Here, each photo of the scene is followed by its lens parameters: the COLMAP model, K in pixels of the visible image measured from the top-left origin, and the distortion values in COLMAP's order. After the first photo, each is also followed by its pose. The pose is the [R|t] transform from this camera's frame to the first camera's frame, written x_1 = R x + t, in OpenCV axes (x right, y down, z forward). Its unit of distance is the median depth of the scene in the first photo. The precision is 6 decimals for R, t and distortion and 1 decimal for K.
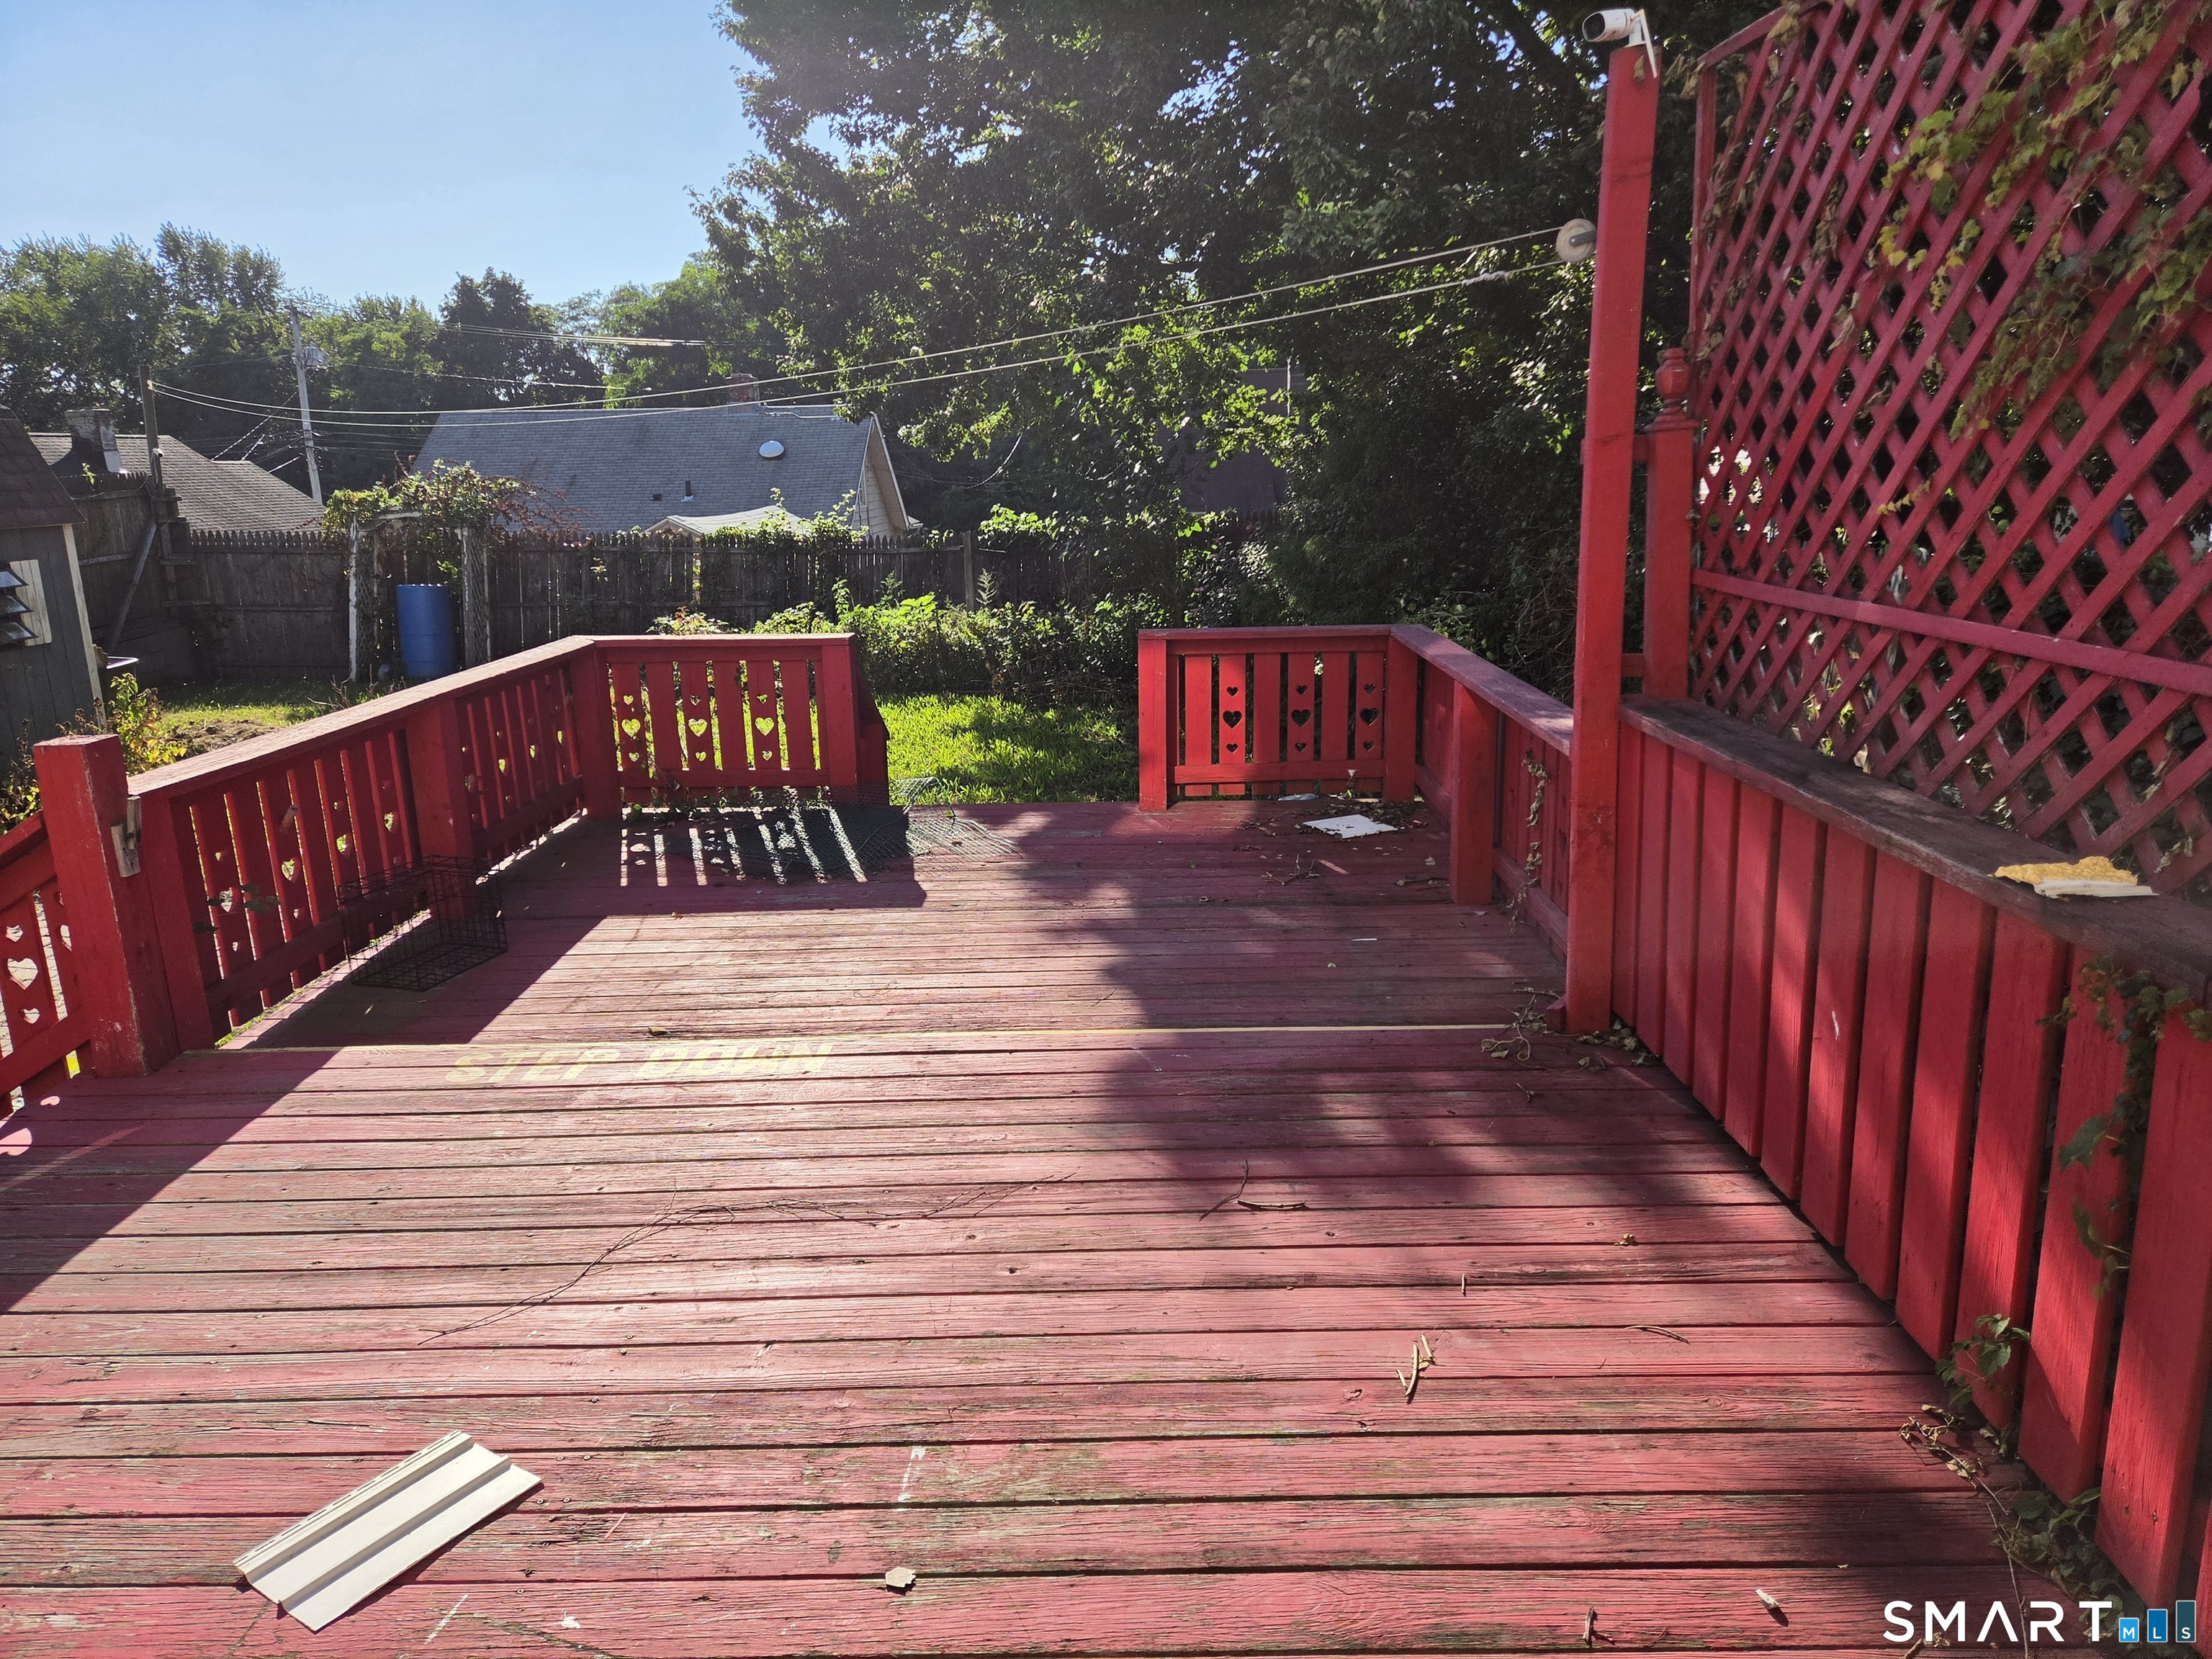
lens RADIAL K [[1510.3, 0, 1106.0], [0, 1510.3, 829.5], [0, 0, 1]] dist [-0.003798, -0.003178]
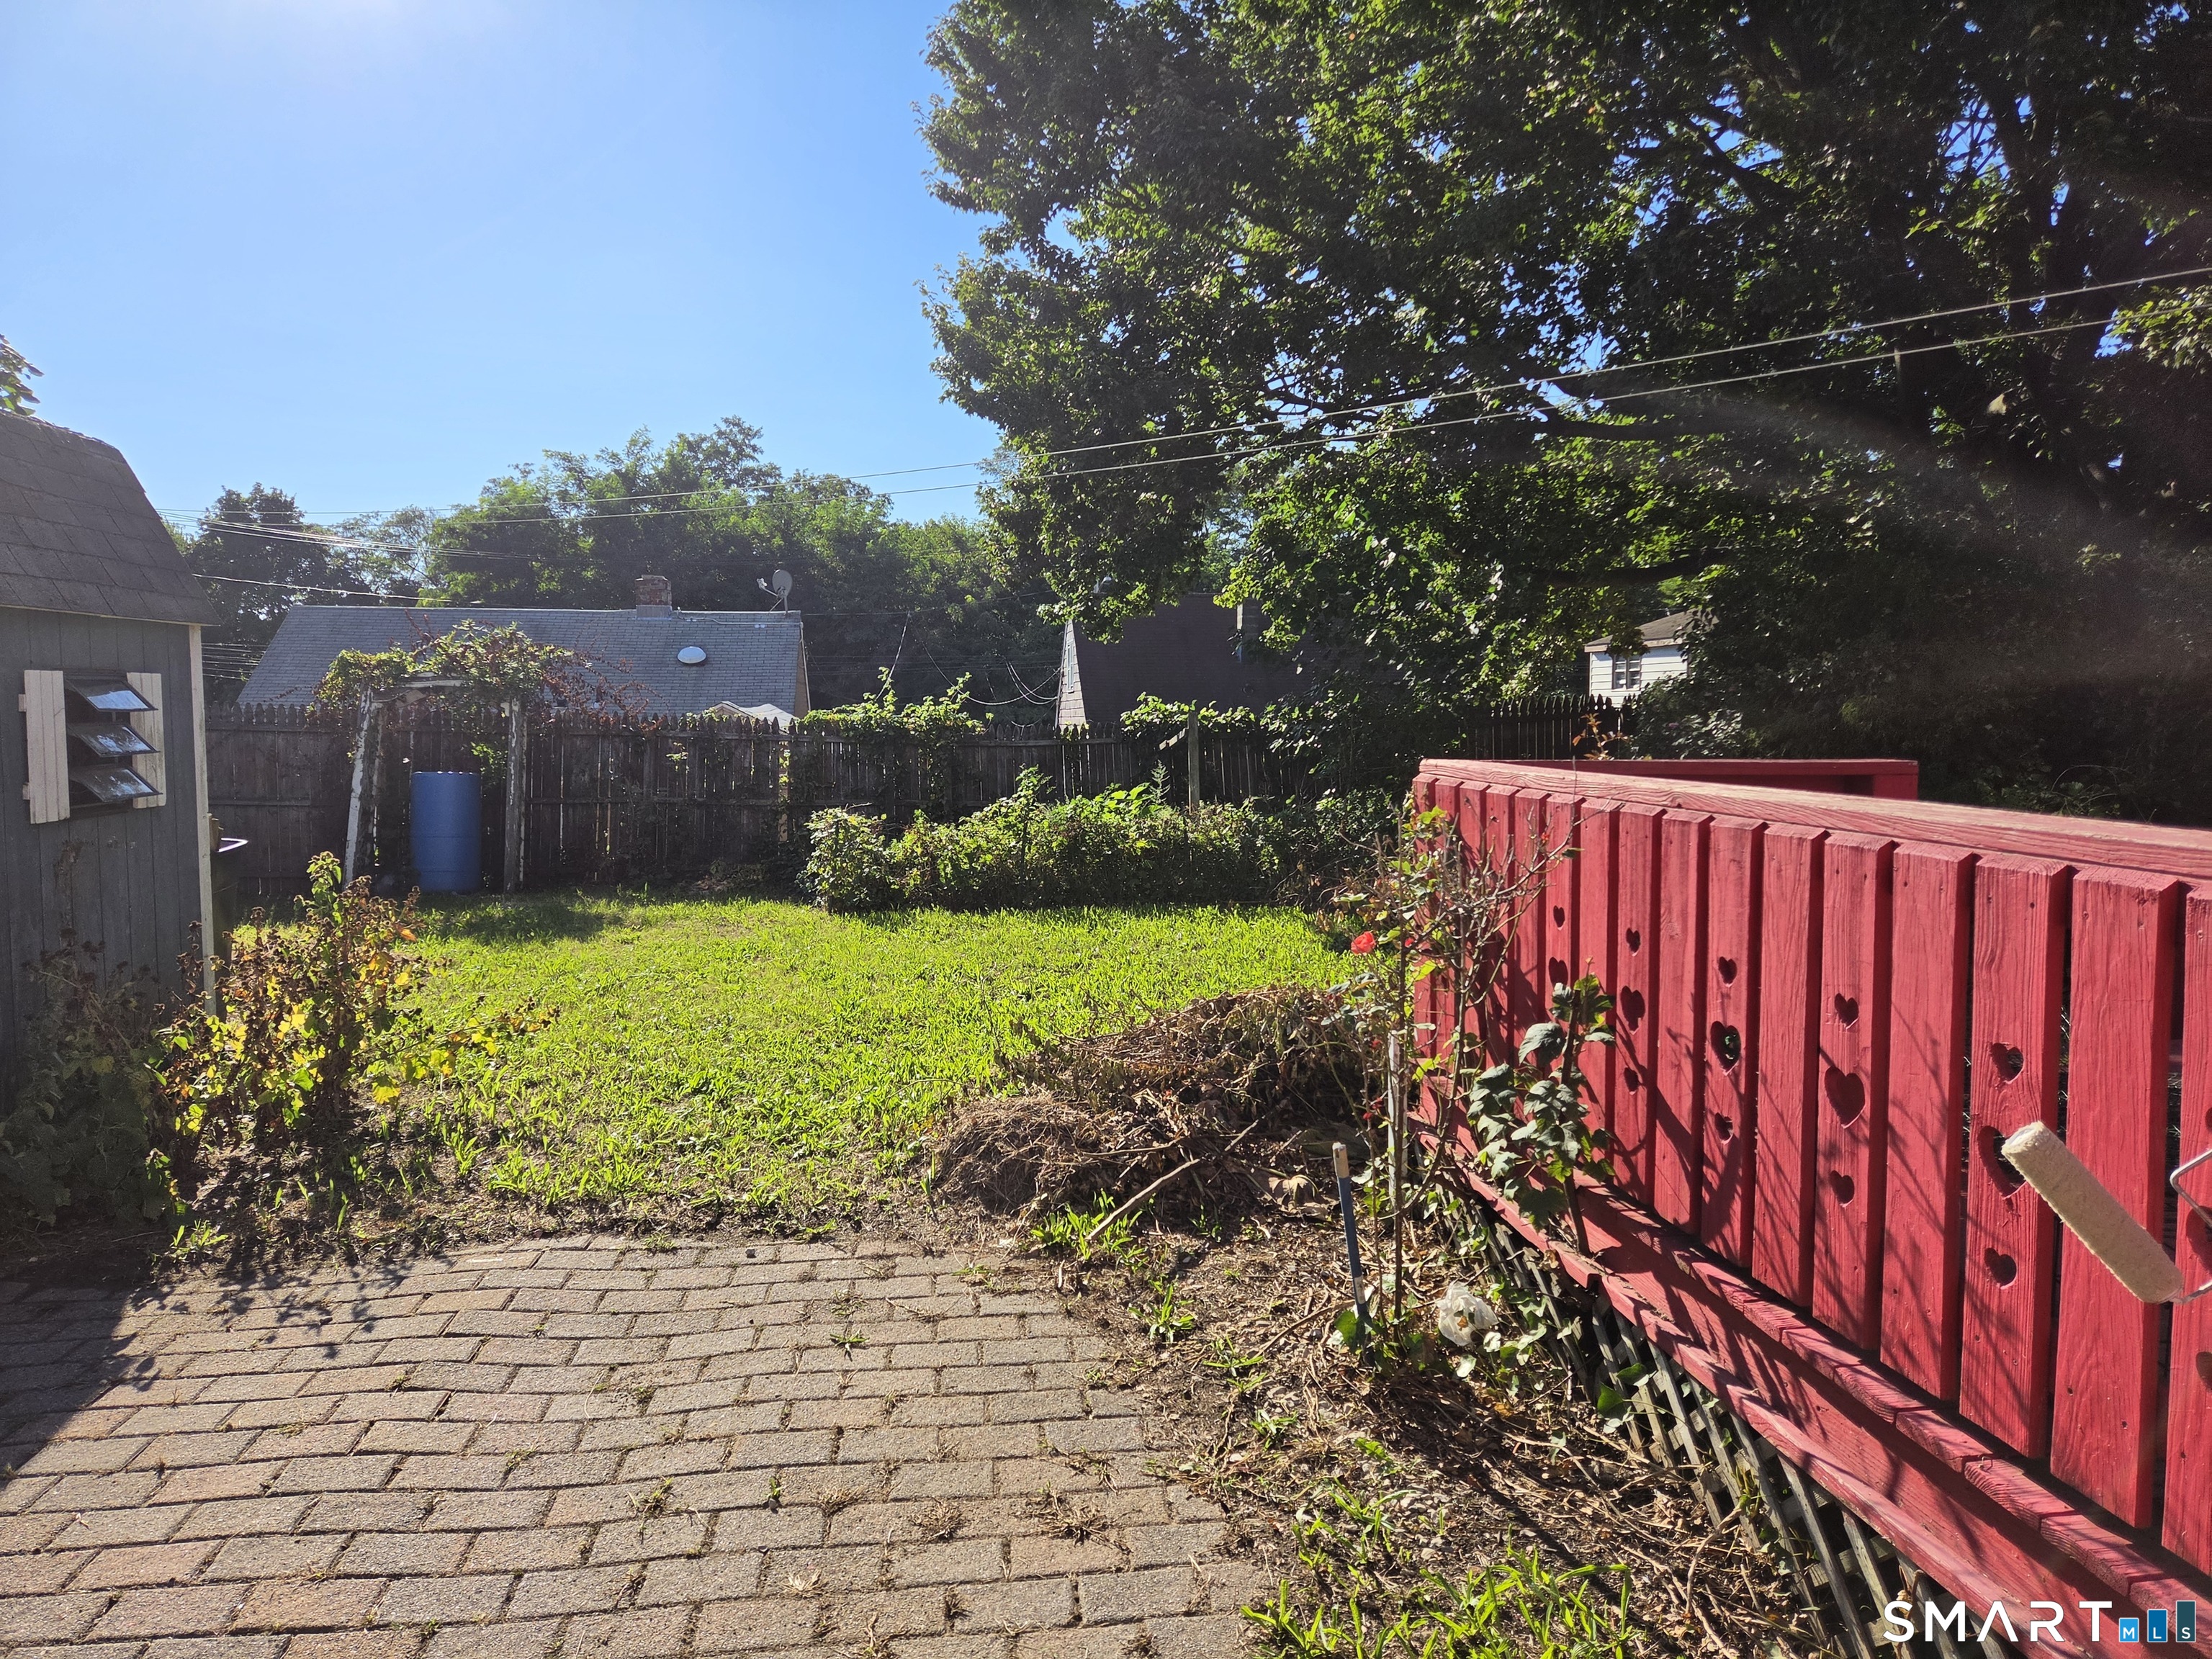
lens RADIAL K [[1479.2, 0, 1106.0], [0, 1479.2, 829.5], [0, 0, 1]] dist [0.001181, 0.000080]
pose [[0.984027, 0.005481, 0.177935, -0.255141], [0.022799, 0.987415, -0.156500, -0.005811], [-0.176554, 0.158057, 0.971518, 0.202740]]
